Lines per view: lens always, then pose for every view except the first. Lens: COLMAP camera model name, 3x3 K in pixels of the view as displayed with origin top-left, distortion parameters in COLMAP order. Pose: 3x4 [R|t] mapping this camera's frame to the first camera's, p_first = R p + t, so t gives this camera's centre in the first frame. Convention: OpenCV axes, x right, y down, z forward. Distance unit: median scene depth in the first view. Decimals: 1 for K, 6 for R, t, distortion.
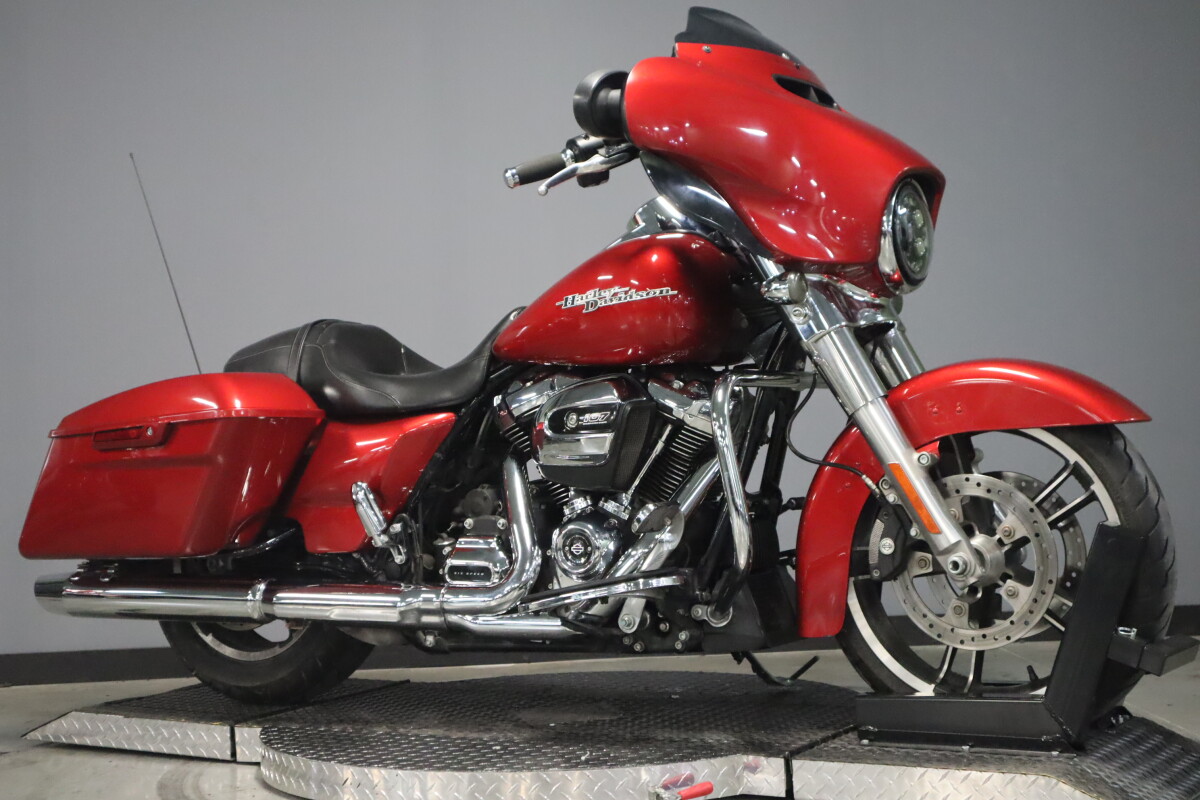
lens RADIAL K [[1849.1, 0, 597.1], [0, 1849.1, 376.1], [0, 0, 1]] dist [-0.041517, -0.069698]
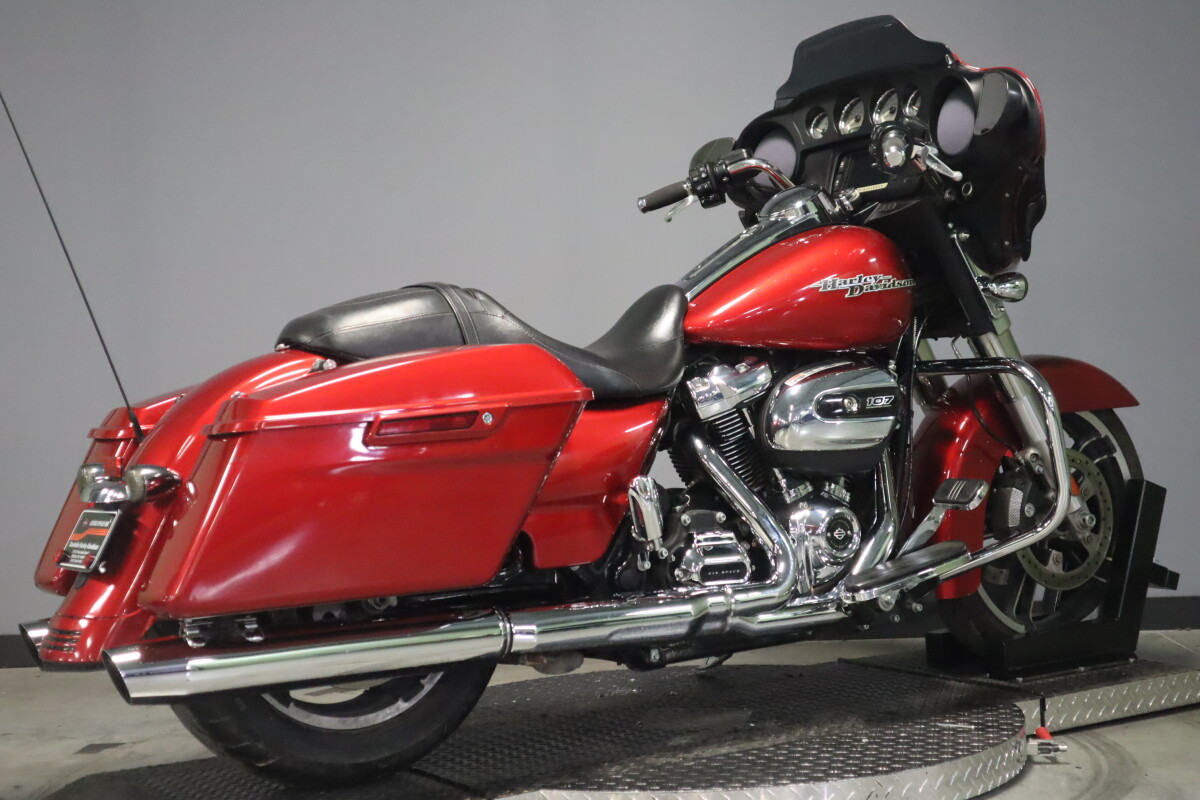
lens RADIAL K [[1849.1, 0, 597.1], [0, 1849.1, 376.1], [0, 0, 1]] dist [-0.041517, -0.069698]
pose [[0.454802, 0.018424, 0.890402, -0.954736], [-0.005114, 0.999824, -0.018076, 0.027245], [-0.890578, 0.003667, 0.454816, 0.661791]]
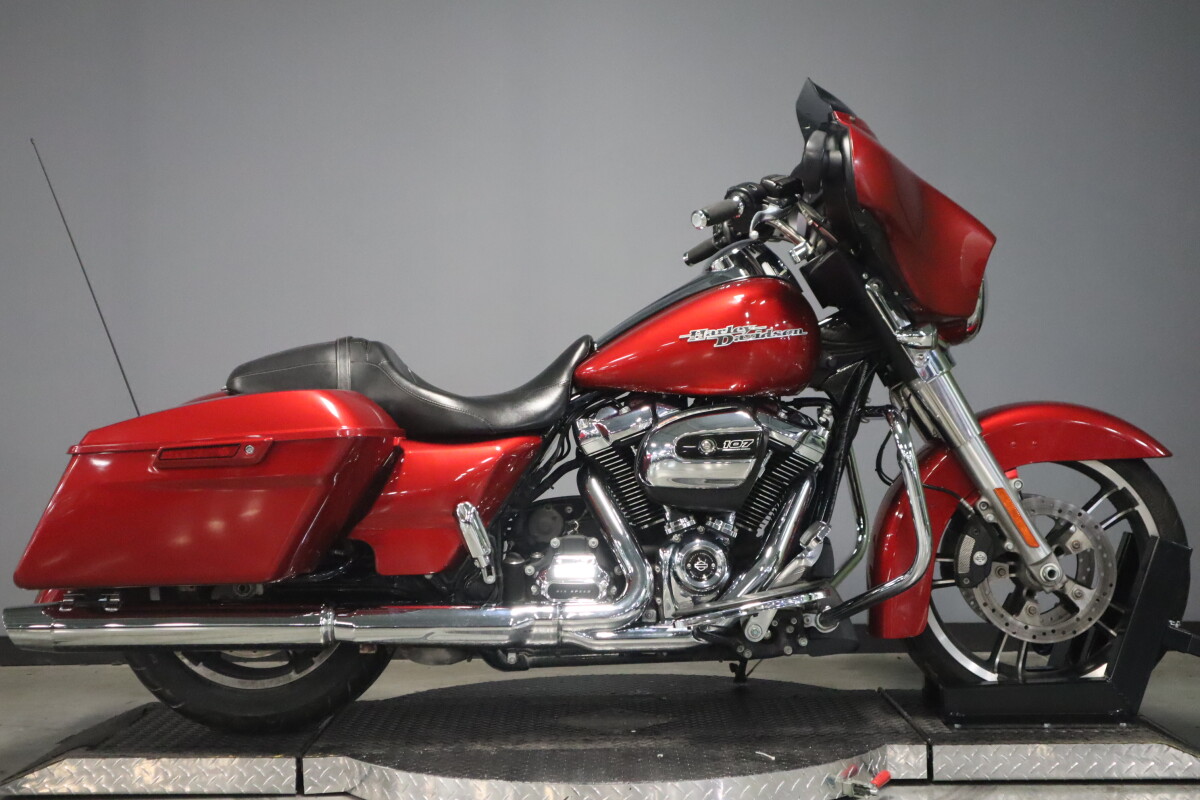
lens RADIAL K [[1678.5, 0, 600.0], [0, 1678.5, 400.0], [0, 0, 1]] dist [-0.004019, 0.062833]
pose [[0.862973, 0.027699, 0.504491, -0.556015], [-0.031129, 0.999514, -0.001630, 0.000517], [-0.504291, -0.014298, 0.863415, 0.186032]]
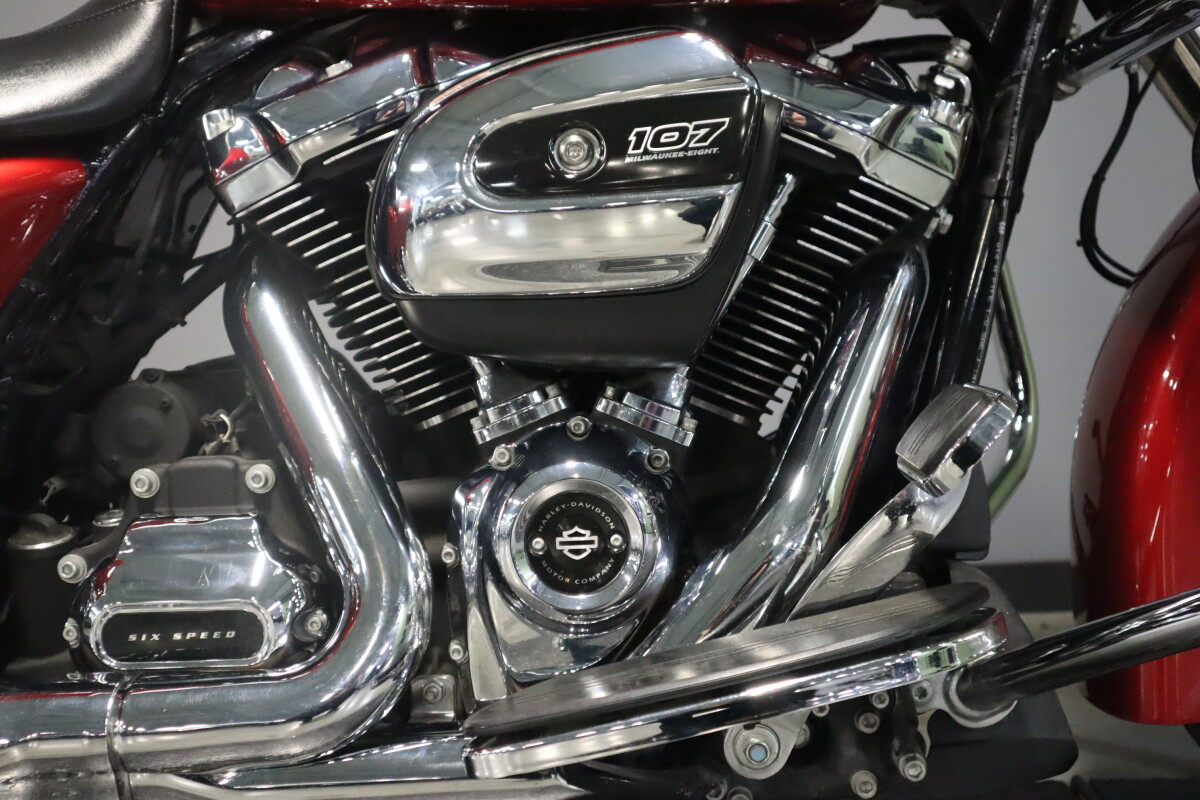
lens RADIAL K [[1546.8, 0, 600.0], [0, 1546.8, 400.0], [0, 0, 1]] dist [-0.011385, -0.006057]
pose [[0.878639, -0.043678, 0.475485, -0.138947], [0.010351, 0.997316, 0.072487, 0.047240], [-0.477375, -0.058768, 0.876732, 0.751242]]
